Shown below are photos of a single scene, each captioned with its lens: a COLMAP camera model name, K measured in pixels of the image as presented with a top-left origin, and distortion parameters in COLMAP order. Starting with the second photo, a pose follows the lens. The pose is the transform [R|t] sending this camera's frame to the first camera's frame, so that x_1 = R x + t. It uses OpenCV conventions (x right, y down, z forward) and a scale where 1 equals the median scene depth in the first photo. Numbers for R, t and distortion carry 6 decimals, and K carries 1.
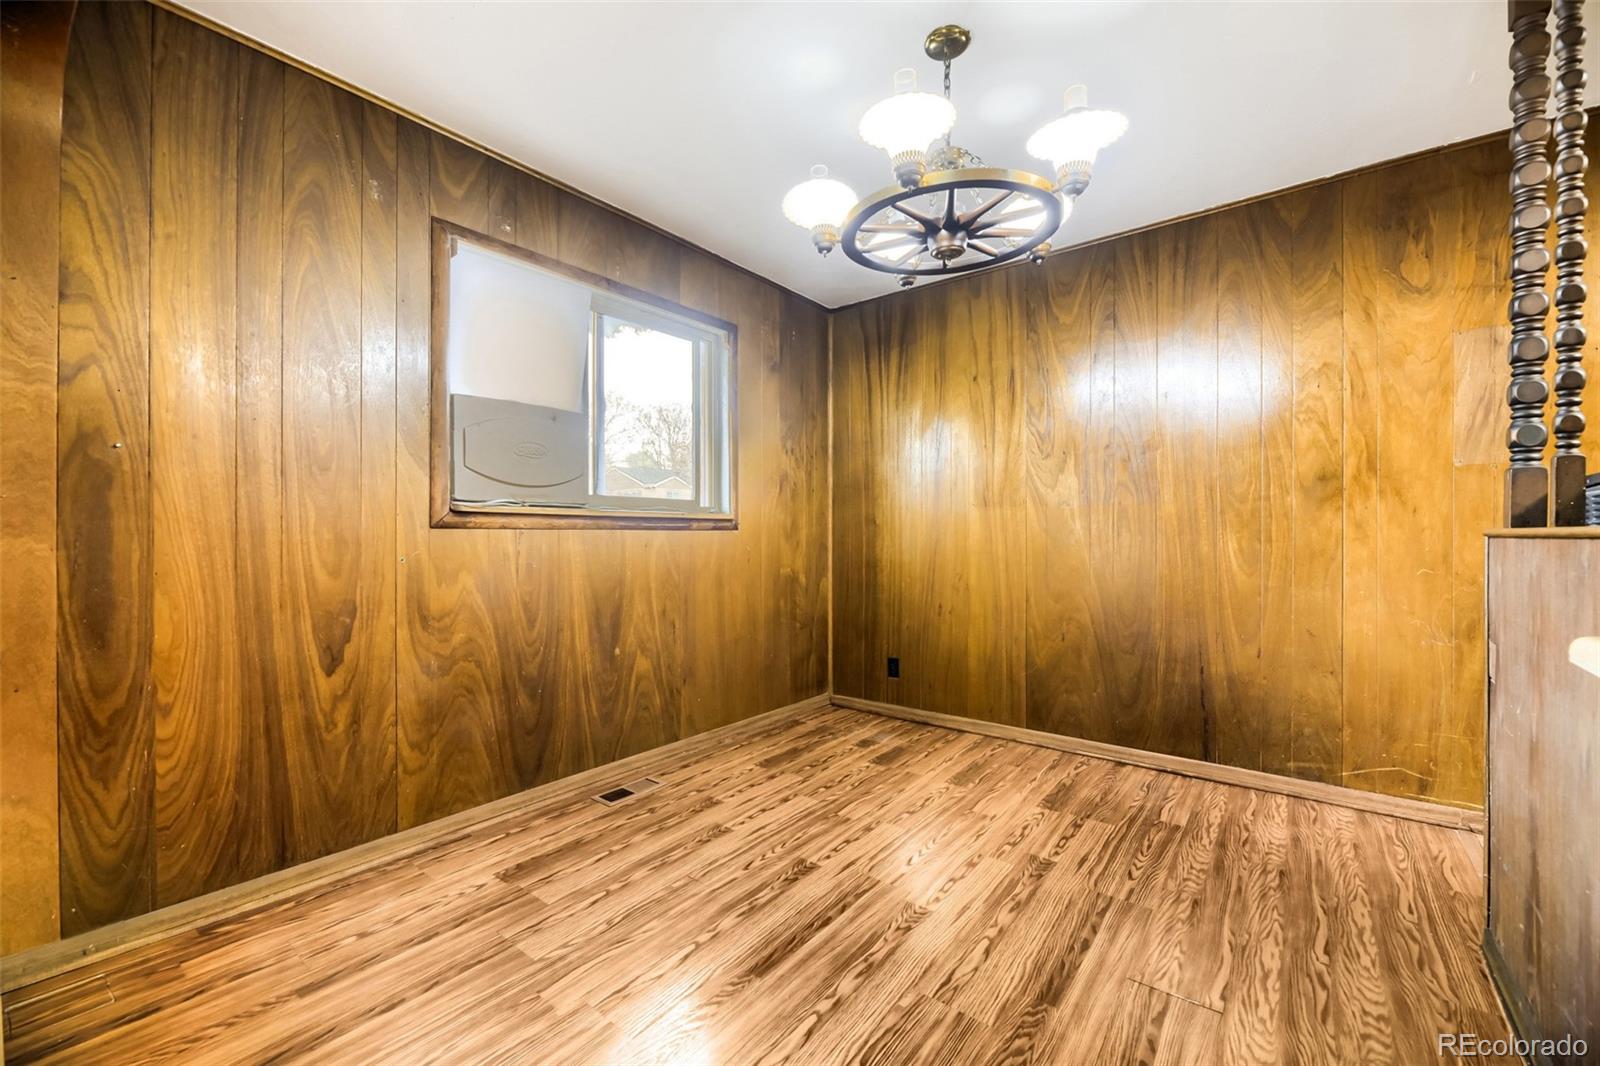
lens RADIAL K [[650.0, 0, 780.1], [0, 650.0, 532.9], [0, 0, 1]] dist [-0.001983, -0.000398]
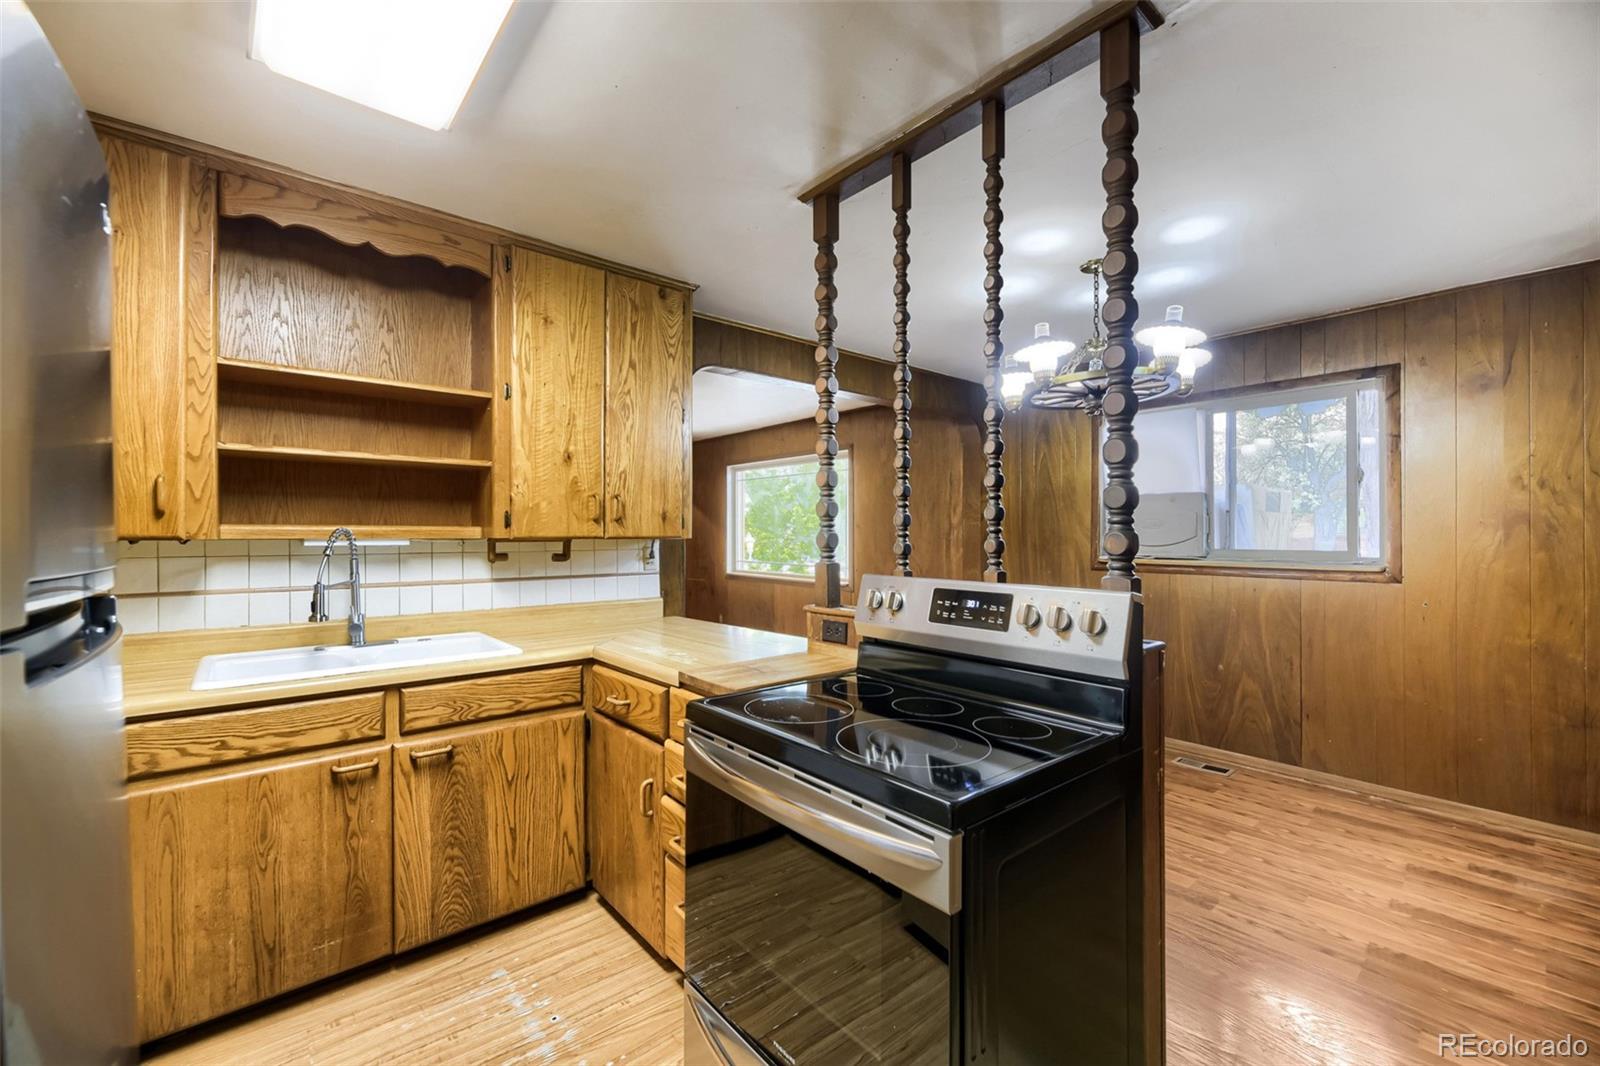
lens RADIAL K [[650.0, 0, 780.1], [0, 650.0, 532.9], [0, 0, 1]] dist [-0.001983, -0.000398]
pose [[-0.207556, 0.003318, -0.978217, 1.188224], [0.006227, 0.999978, 0.002070, -0.097907], [0.978203, -0.005662, -0.207572, 0.375795]]
